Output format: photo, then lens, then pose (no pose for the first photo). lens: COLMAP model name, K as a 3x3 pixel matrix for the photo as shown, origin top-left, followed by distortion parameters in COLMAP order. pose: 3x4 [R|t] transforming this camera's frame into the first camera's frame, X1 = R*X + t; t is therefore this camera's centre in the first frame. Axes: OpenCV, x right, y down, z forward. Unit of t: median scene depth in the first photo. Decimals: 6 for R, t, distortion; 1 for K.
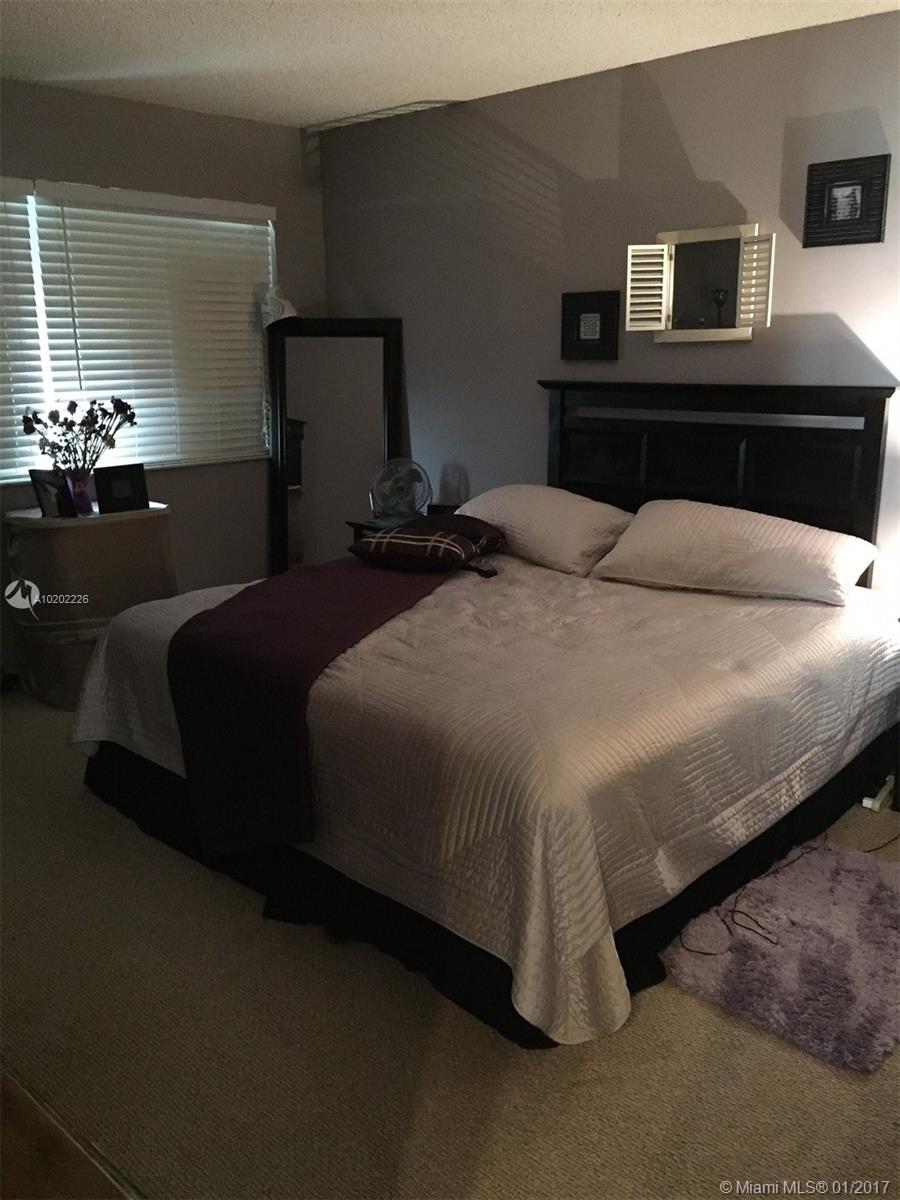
lens RADIAL K [[1010.9, 0, 450.0], [0, 1010.9, 600.0], [0, 0, 1]] dist [0.059326, -0.101008]
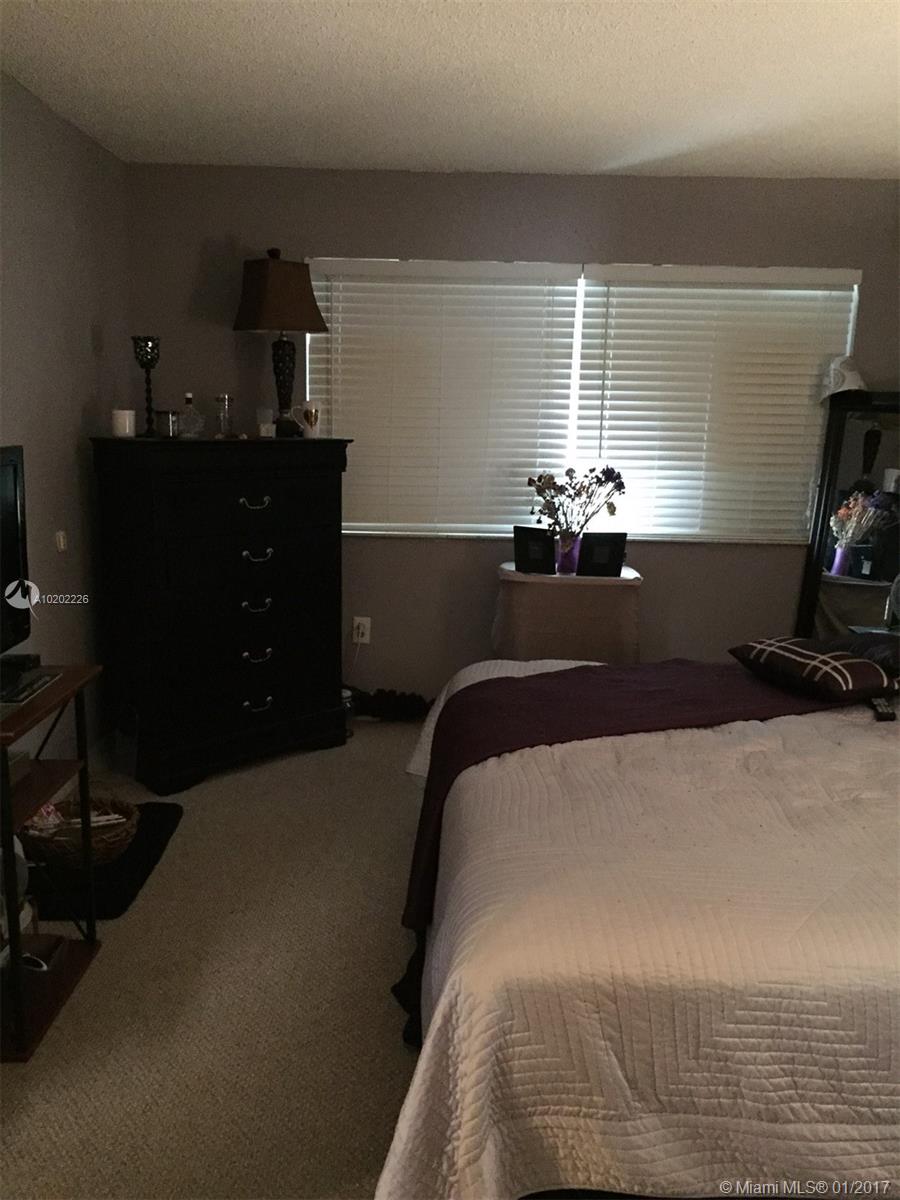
lens RADIAL K [[1010.9, 0, 450.0], [0, 1010.9, 600.0], [0, 0, 1]] dist [0.059326, -0.101008]
pose [[0.682169, 0.154213, -0.714747, 0.306160], [-0.205117, 0.978617, 0.015377, -0.049457], [0.701835, 0.136117, 0.699214, 0.188415]]
